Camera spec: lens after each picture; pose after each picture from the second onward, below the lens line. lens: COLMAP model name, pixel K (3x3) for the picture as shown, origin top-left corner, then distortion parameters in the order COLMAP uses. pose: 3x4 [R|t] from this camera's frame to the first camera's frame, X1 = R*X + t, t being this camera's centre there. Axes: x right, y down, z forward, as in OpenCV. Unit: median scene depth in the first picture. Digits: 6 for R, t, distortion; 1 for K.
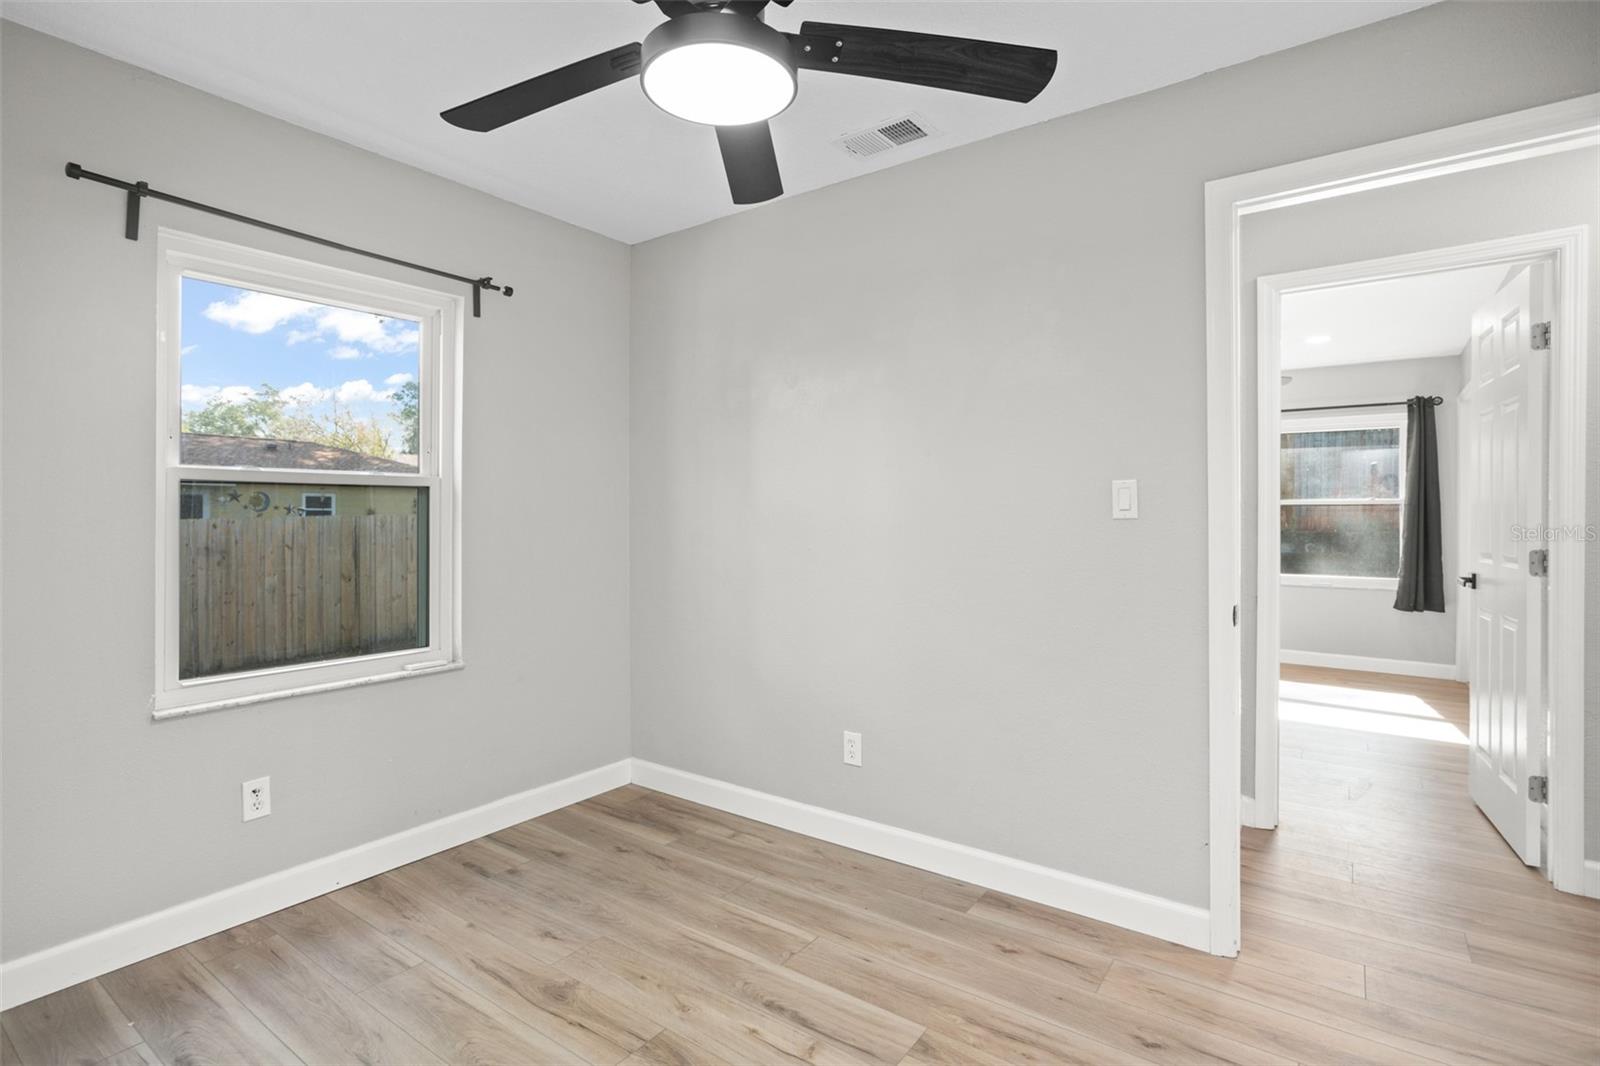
lens RADIAL K [[773.9, 0, 803.3], [0, 773.9, 523.5], [0, 0, 1]] dist [-0.027817, 0.015317]
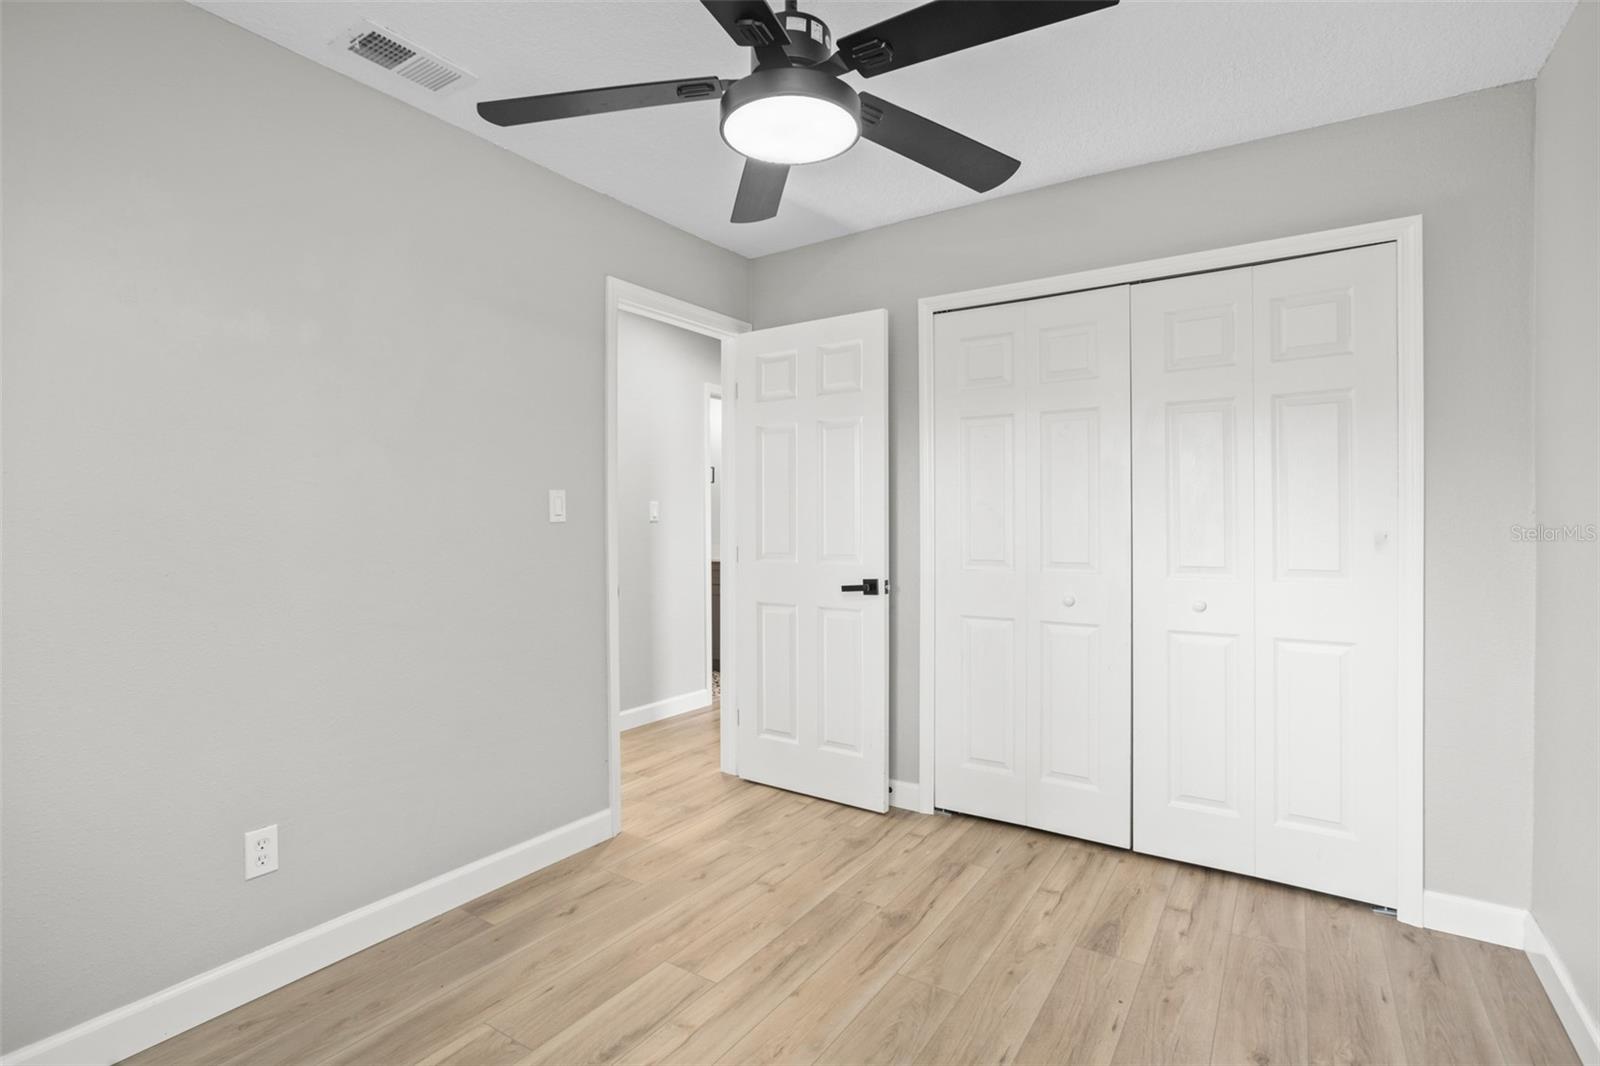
lens RADIAL K [[773.9, 0, 788.8], [0, 773.9, 528.5], [0, 0, 1]] dist [-0.027817, 0.015317]
pose [[-0.043301, -0.011244, 0.998999, -0.809481], [0.000723, 0.999936, 0.011286, -0.010410], [-0.999062, 0.001211, -0.043290, 0.693986]]
